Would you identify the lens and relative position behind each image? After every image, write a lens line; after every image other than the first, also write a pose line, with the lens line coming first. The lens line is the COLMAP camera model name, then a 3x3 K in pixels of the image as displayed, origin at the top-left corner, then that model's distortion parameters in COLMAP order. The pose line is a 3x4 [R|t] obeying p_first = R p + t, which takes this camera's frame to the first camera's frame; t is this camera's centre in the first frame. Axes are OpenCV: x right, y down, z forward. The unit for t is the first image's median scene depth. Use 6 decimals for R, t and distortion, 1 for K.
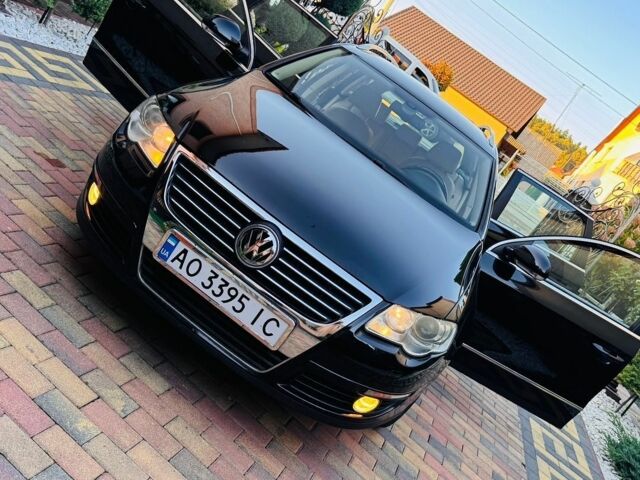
lens RADIAL K [[612.2, 0, 334.0], [0, 612.2, 242.7], [0, 0, 1]] dist [0.076844, -0.149090]
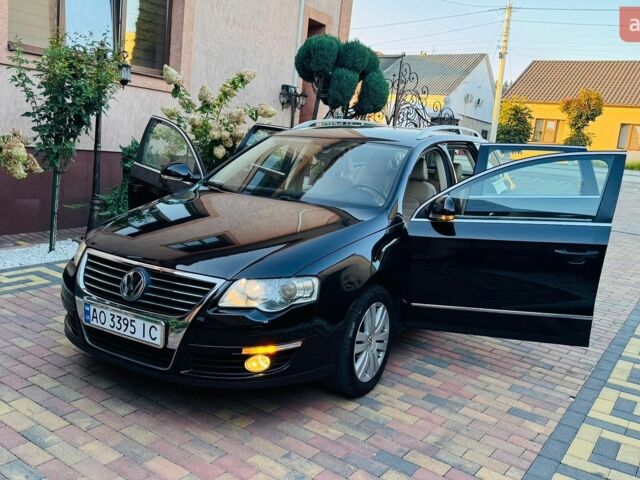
lens RADIAL K [[612.2, 0, 334.0], [0, 612.2, 242.7], [0, 0, 1]] dist [0.076844, -0.149090]
pose [[0.828817, -0.462419, -0.315010, 0.669192], [0.385646, 0.880029, -0.277175, 0.437666], [0.405389, 0.108245, 0.907713, -0.099019]]
